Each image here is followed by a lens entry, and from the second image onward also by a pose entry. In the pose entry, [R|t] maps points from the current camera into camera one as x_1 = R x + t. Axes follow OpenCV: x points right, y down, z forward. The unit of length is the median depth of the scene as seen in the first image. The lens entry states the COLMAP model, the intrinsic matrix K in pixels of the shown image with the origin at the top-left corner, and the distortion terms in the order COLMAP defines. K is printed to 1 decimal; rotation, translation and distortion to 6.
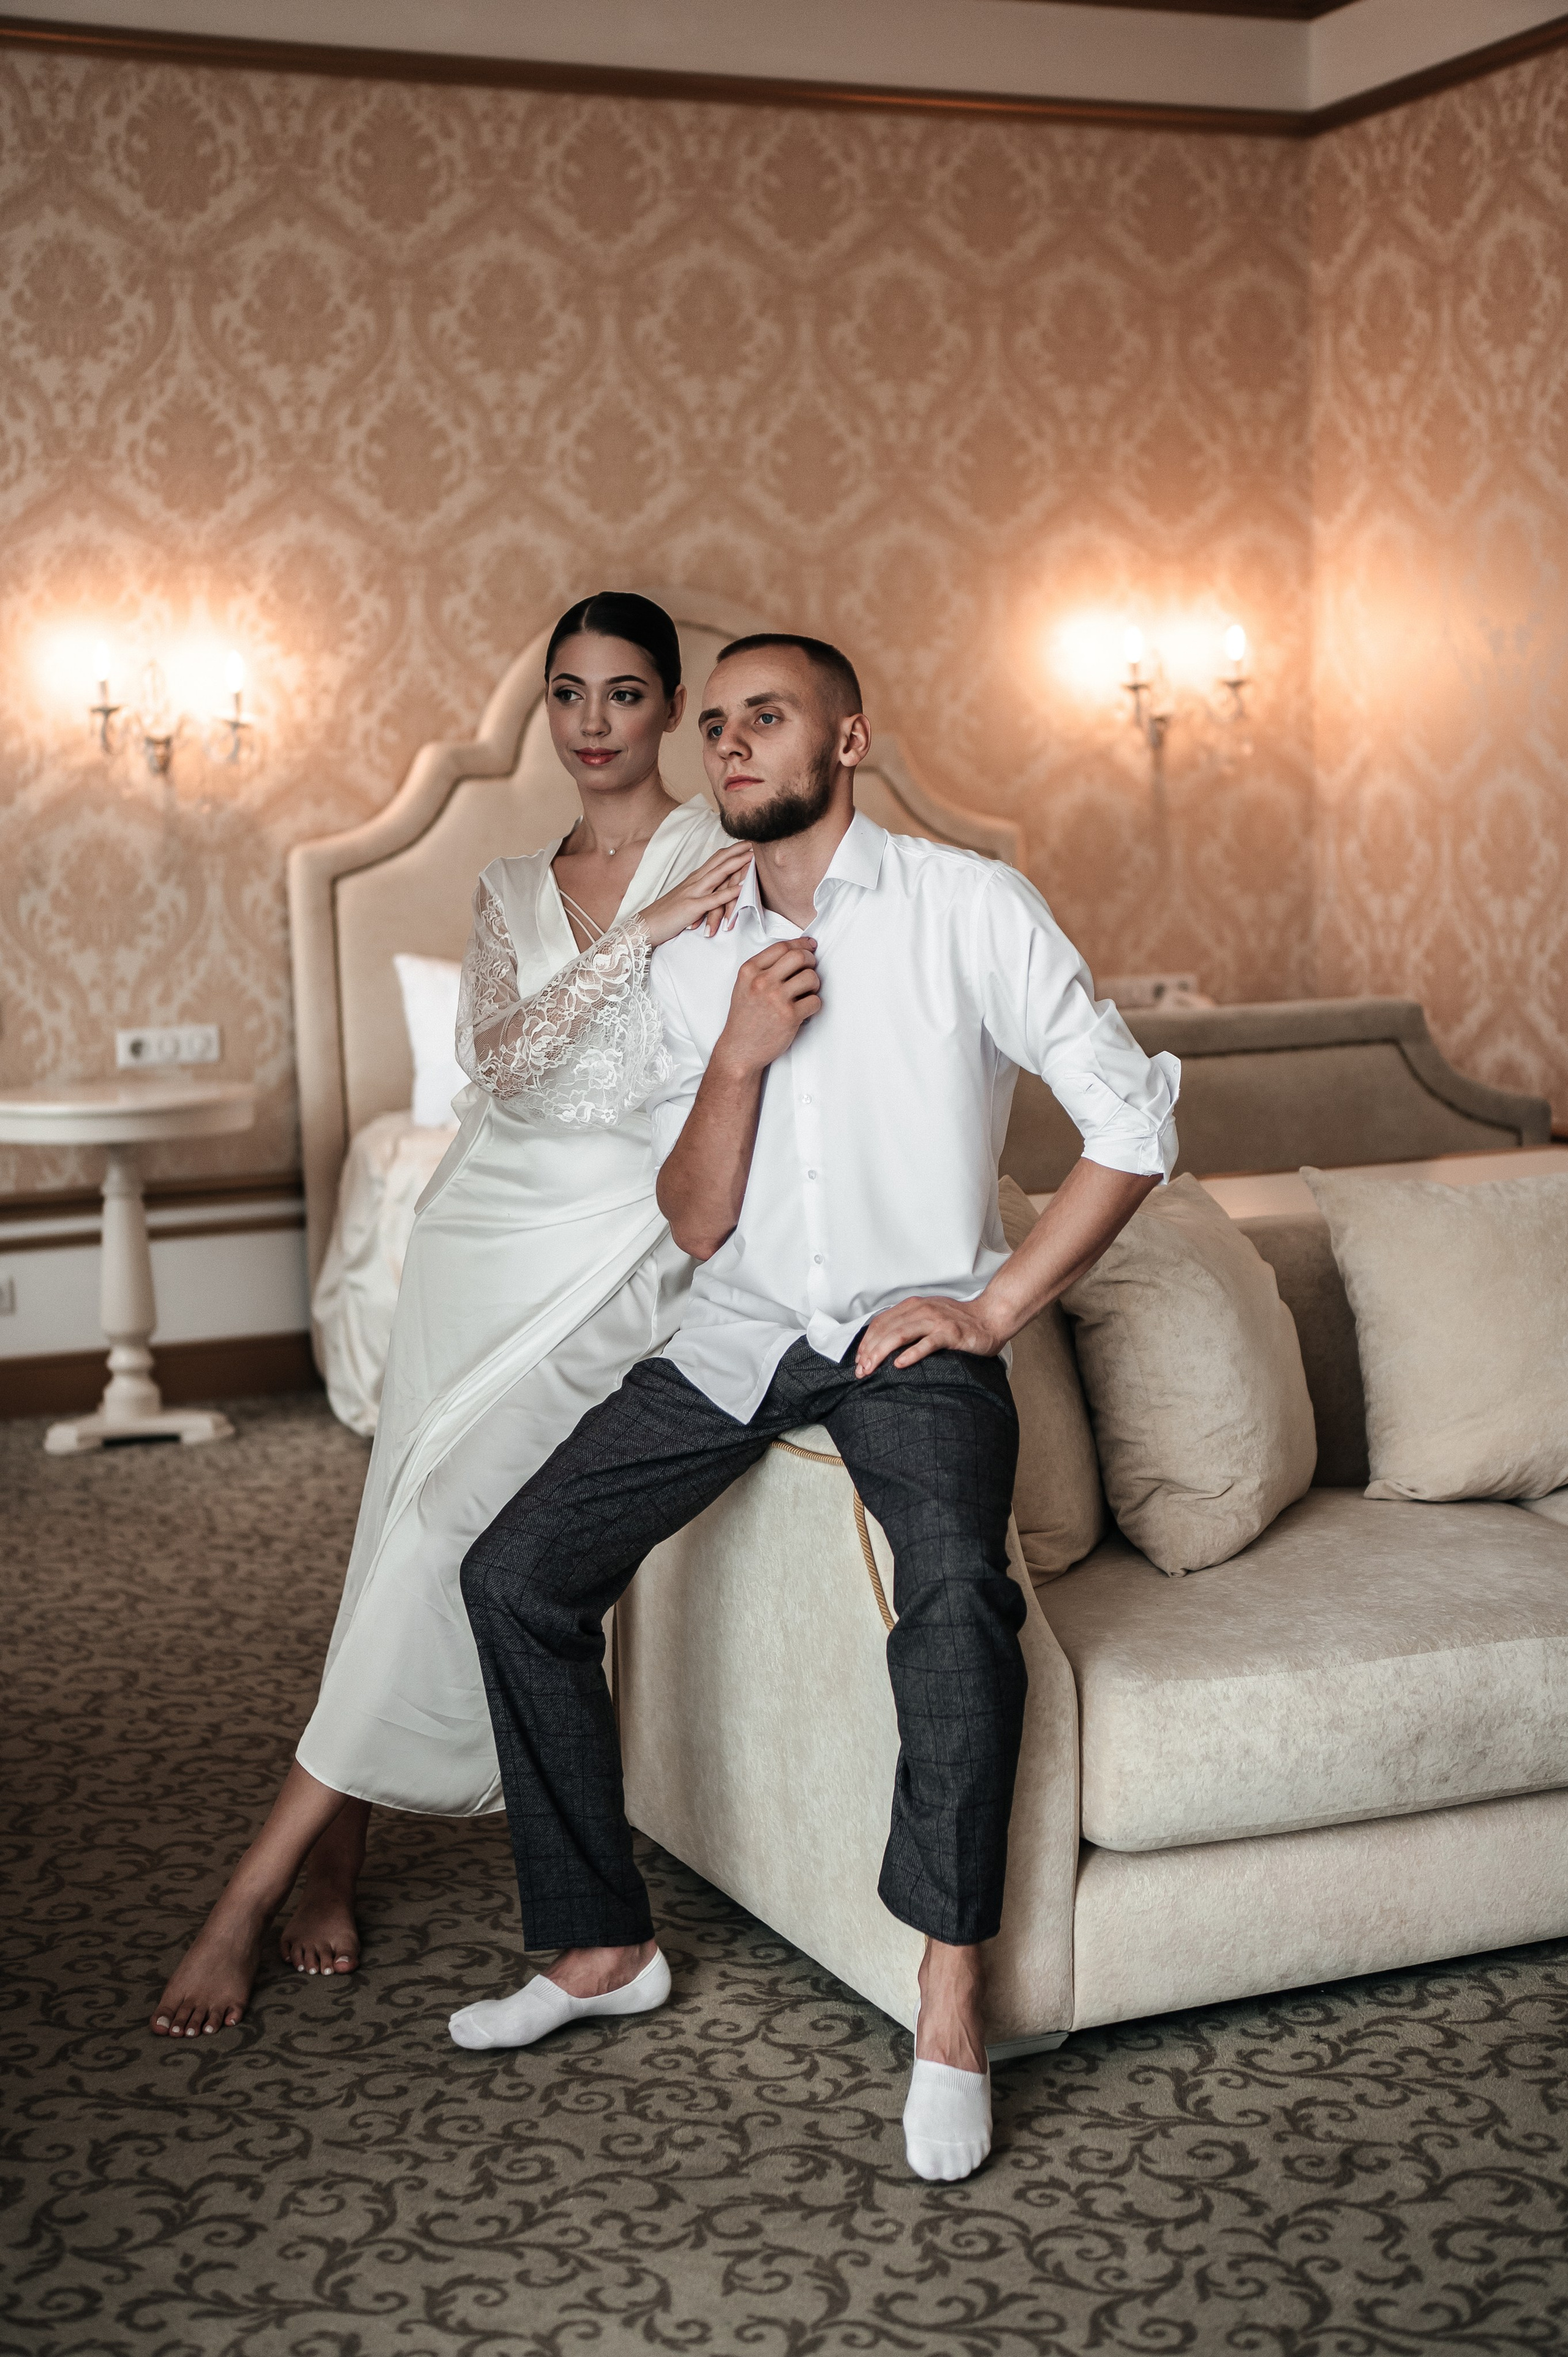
lens RADIAL K [[3285.7, 0, 786.9], [0, 3285.7, 1169.6], [0, 0, 1]] dist [0.141645, 0.000000]
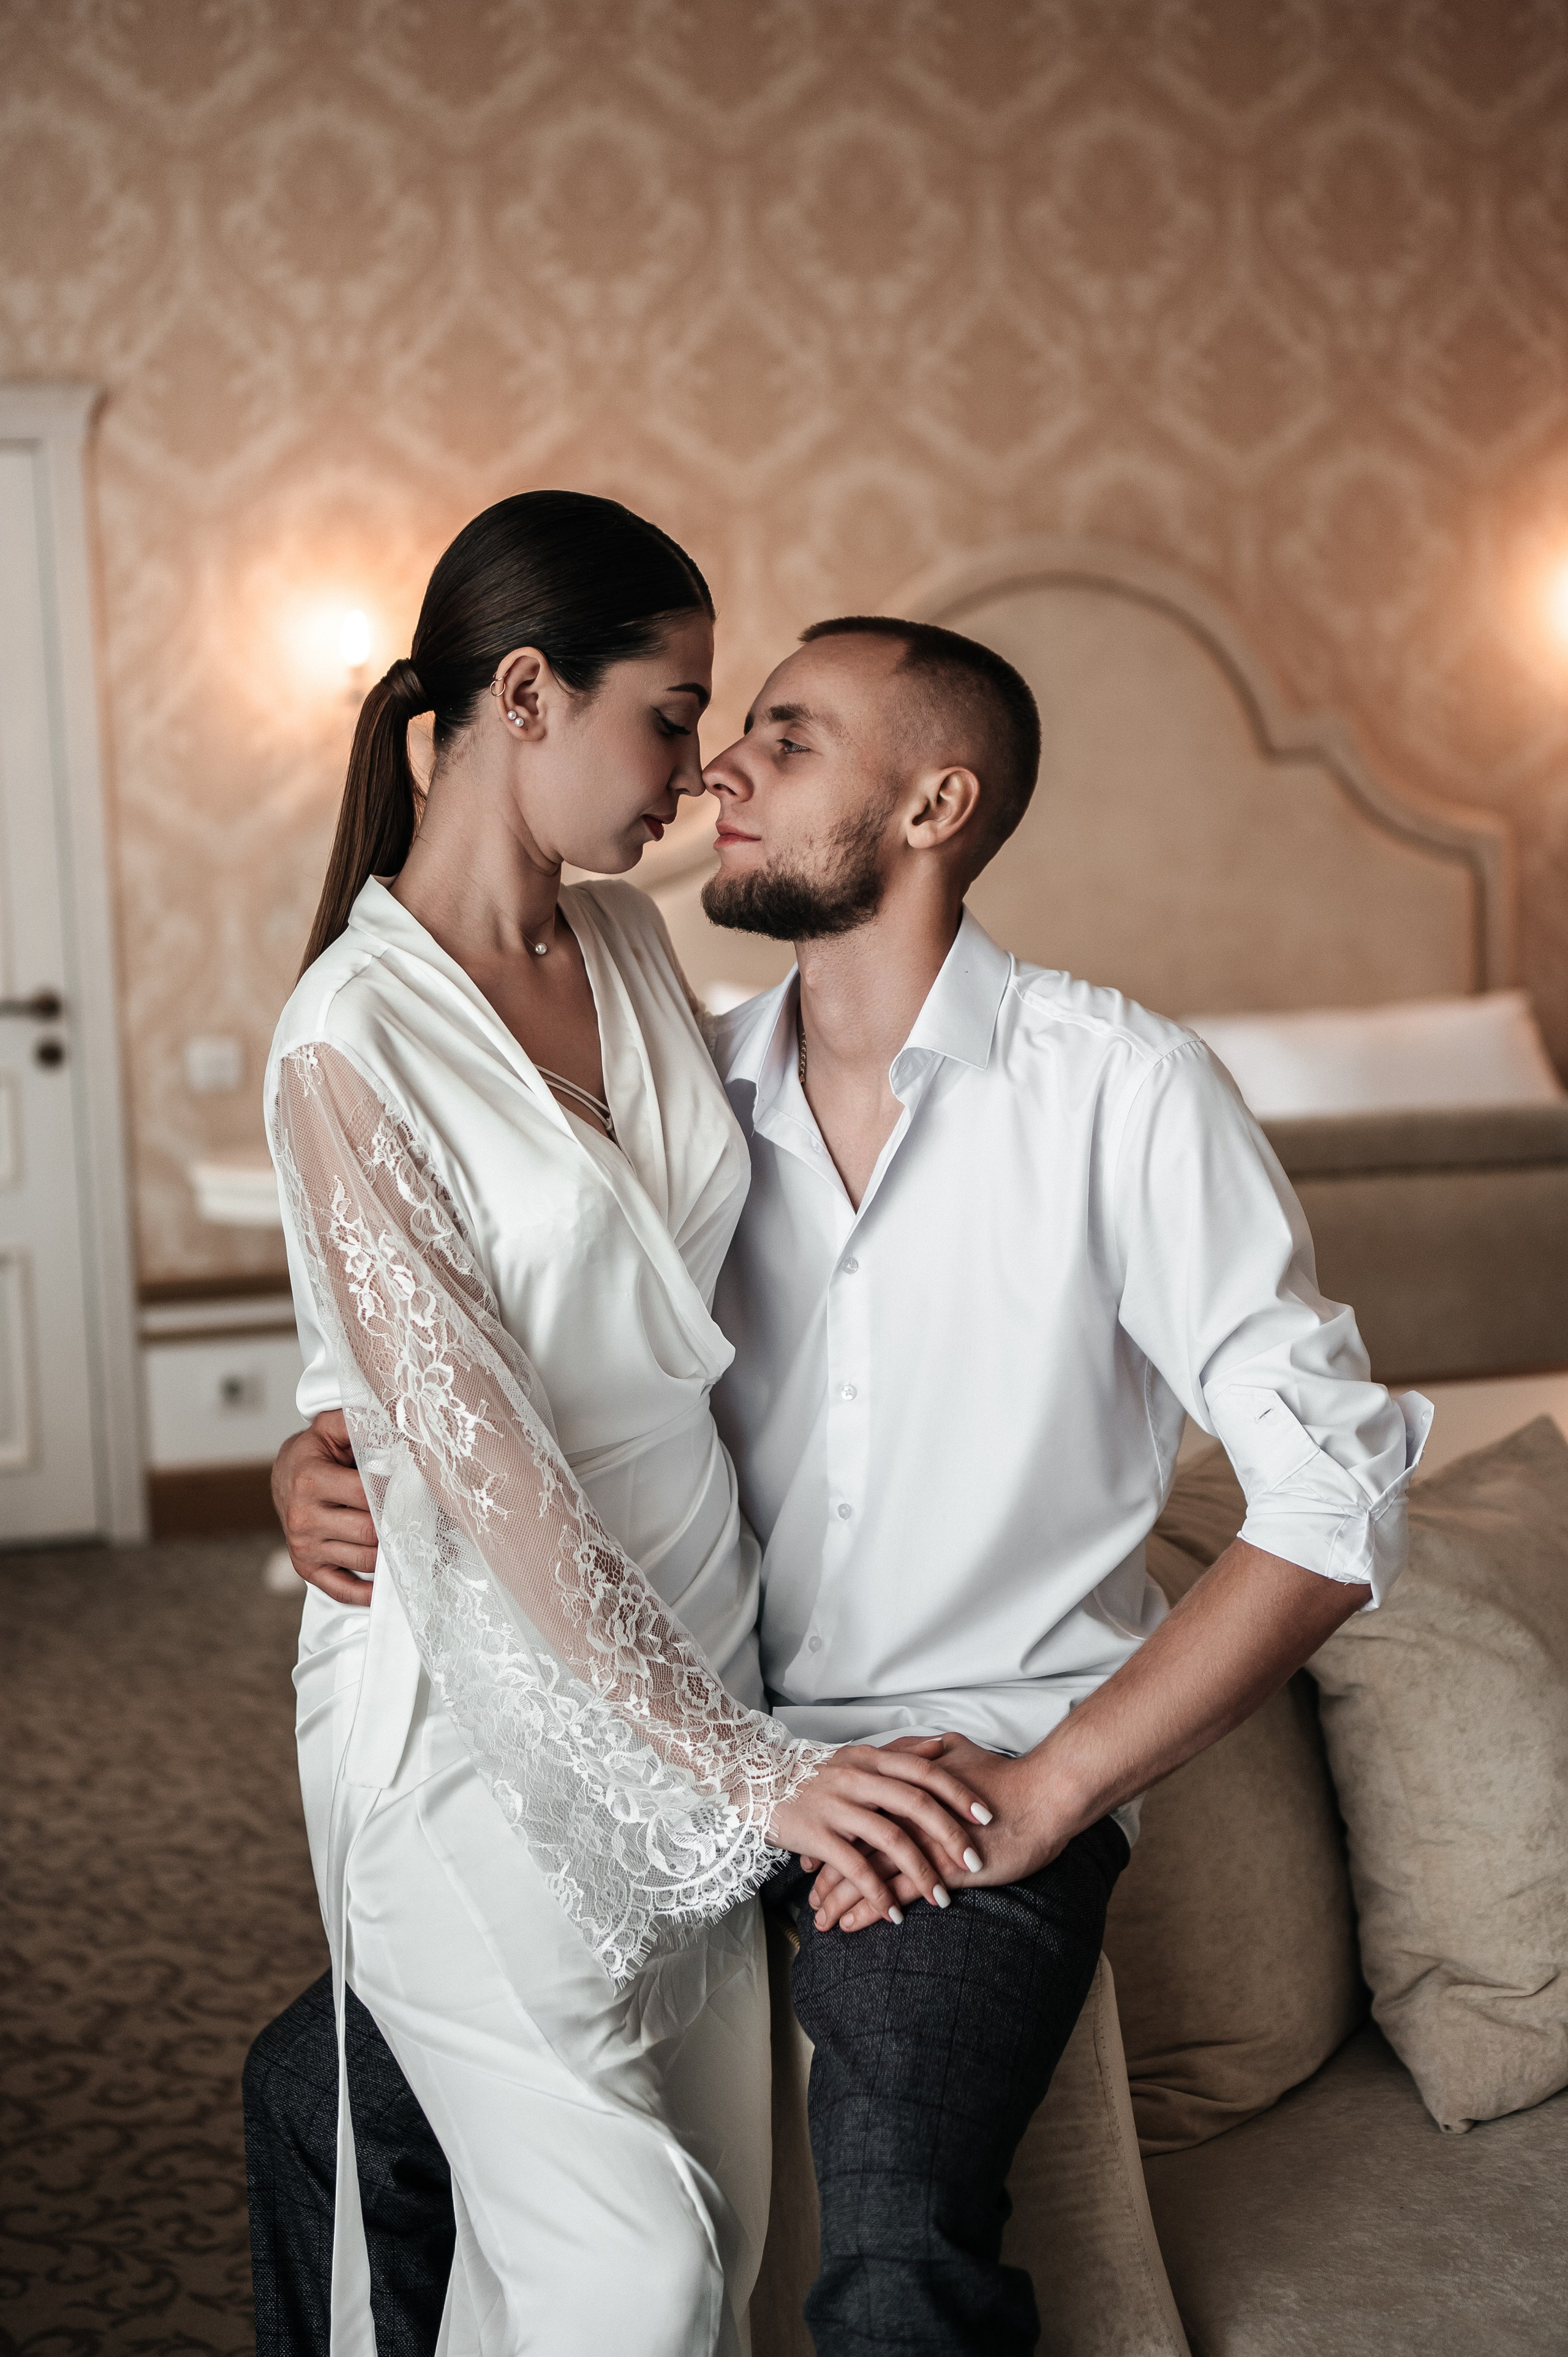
lens RADIAL K [[3285.7, 0, 802.7], [0, 3285.7, 1136.5], [0, 0, 1]] dist [0.141645, 0.000000]
pose [[0.982522, 0.015976, -0.185462, 0.057264], [-0.015115, 0.999867, 0.006055, -0.032513], [0.185534, -0.003146, 0.982633, 0.189264]]
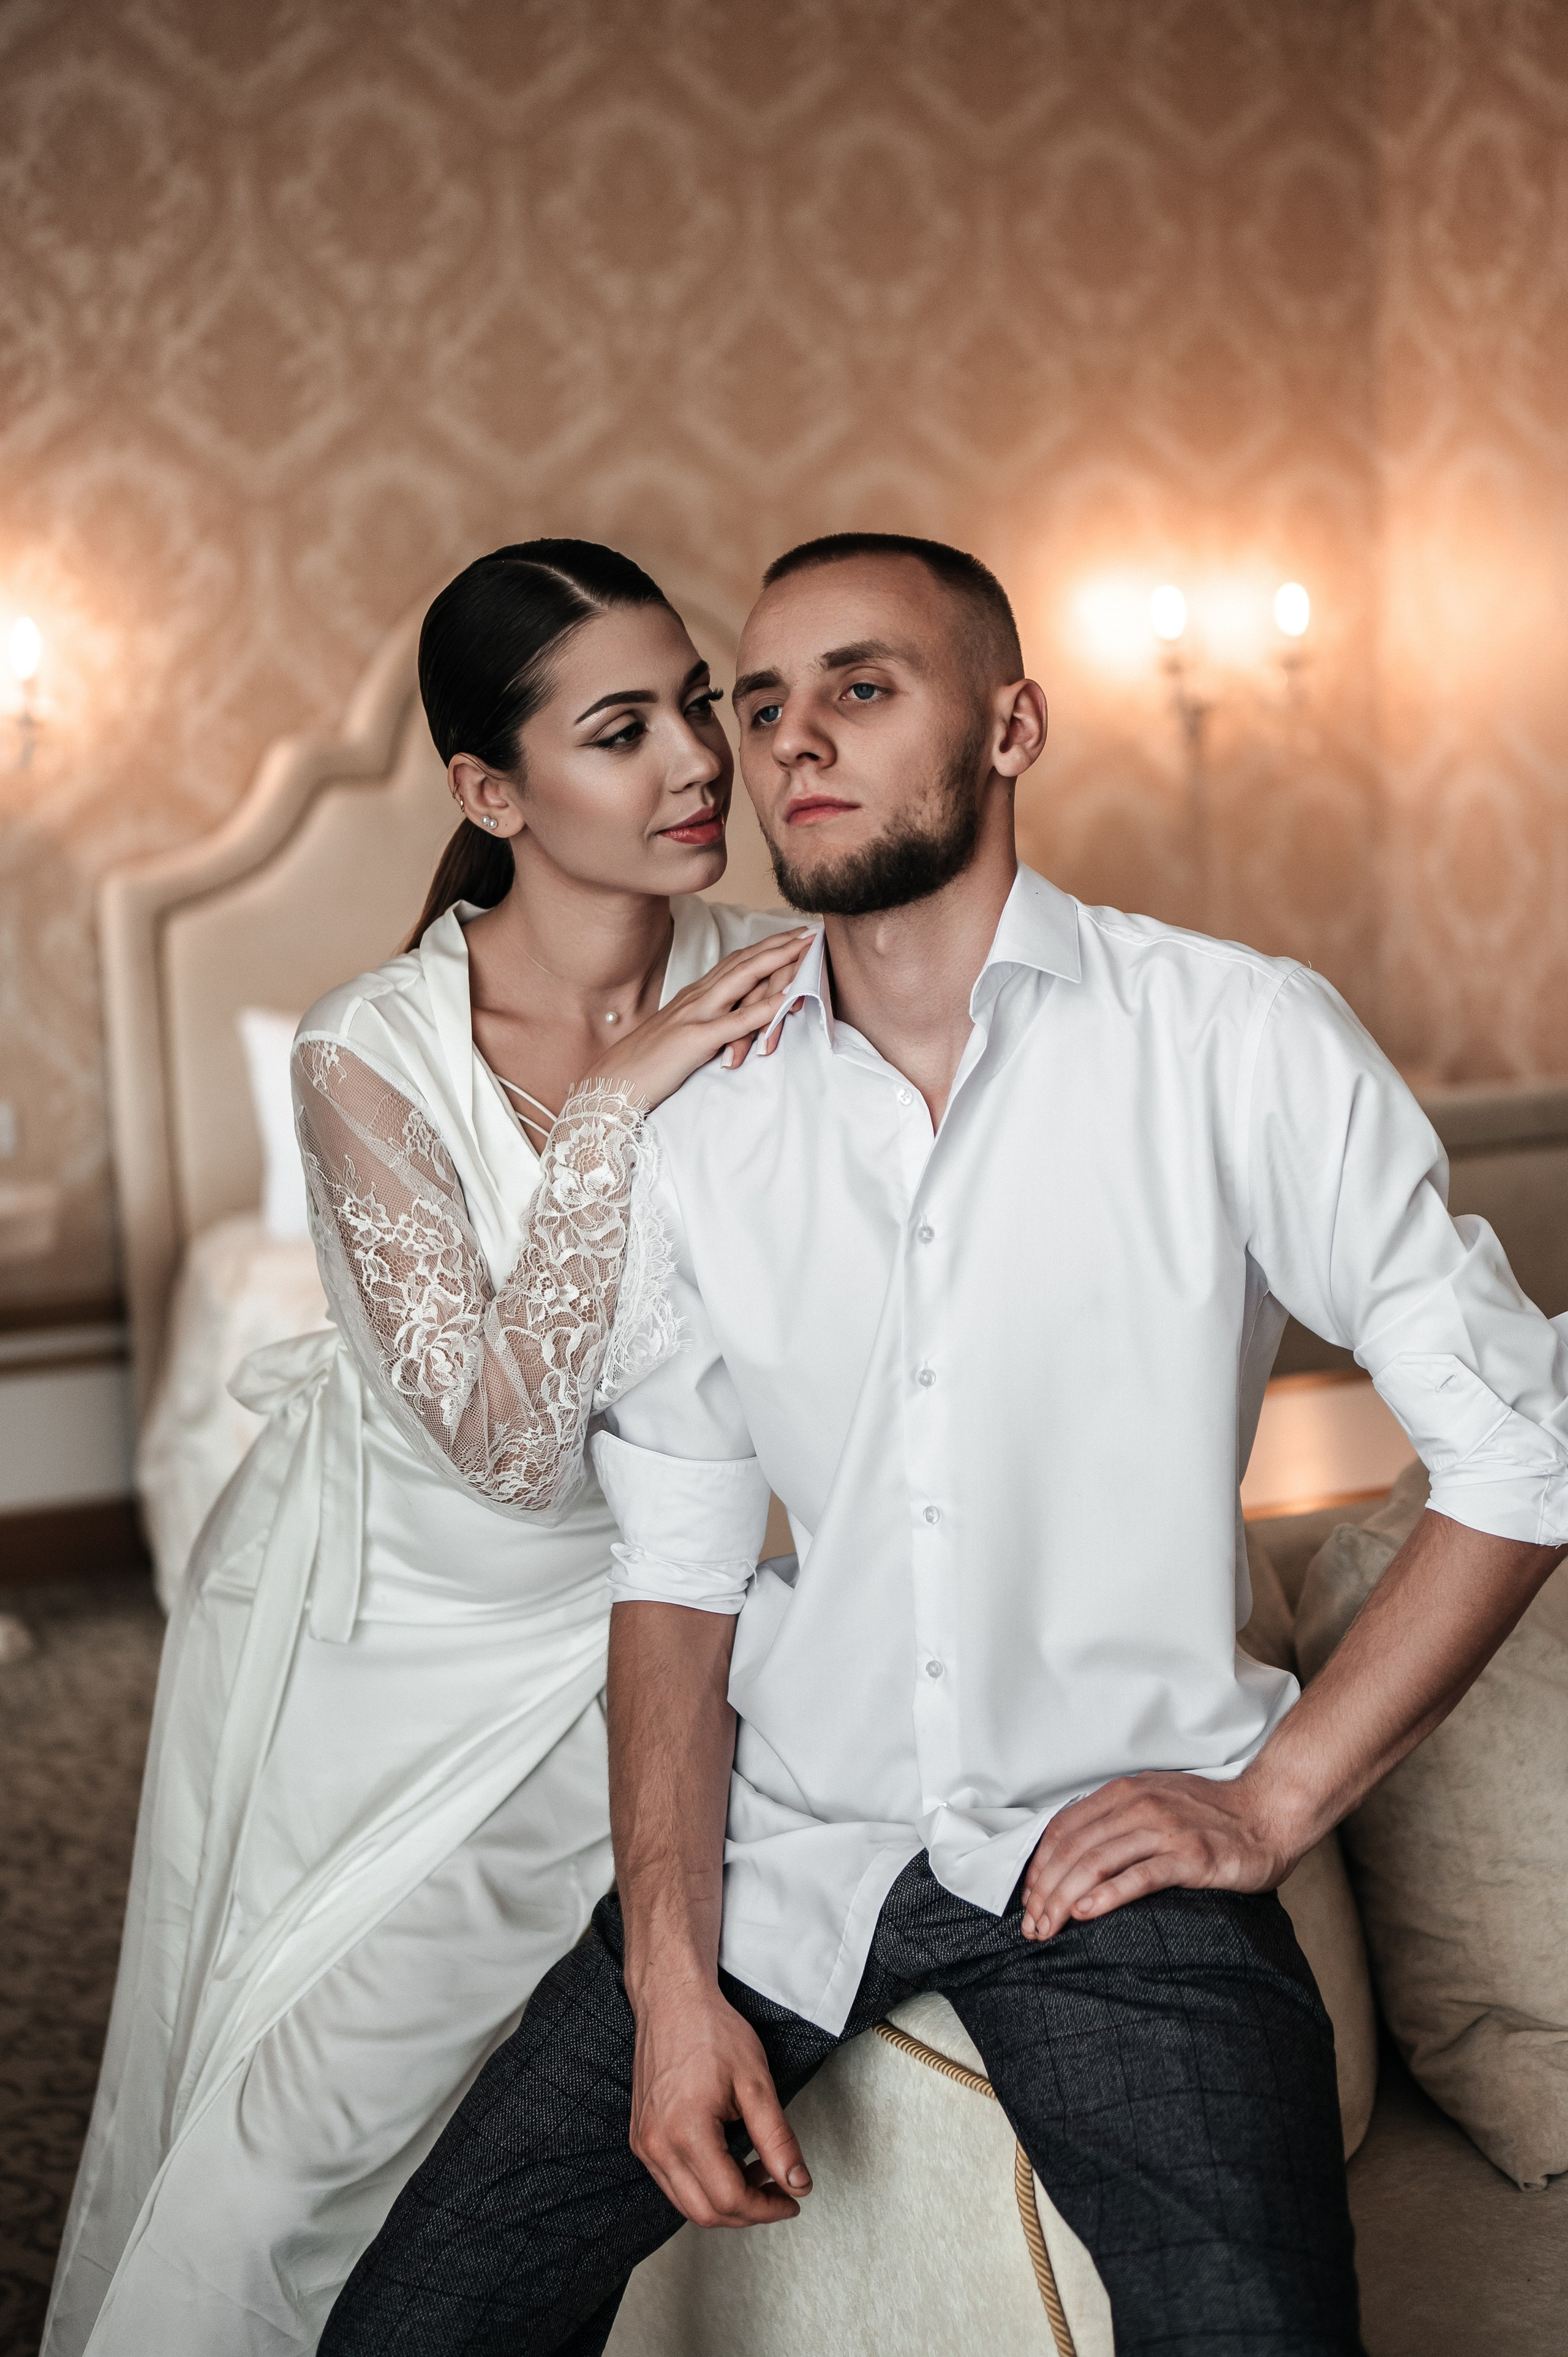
lens RADIAL K [[3285.7, 0, 793.9], [0, 3285.7, 1170.9], [0, 0, 1]] dist [0.141645, 0.000000]
pose [[0.999410, -0.009629, 0.032958, -0.014853], [0.009462, 0.999942, 0.005200, -0.030378], [-0.033006, -0.004885, 0.999443, 0.215456]]
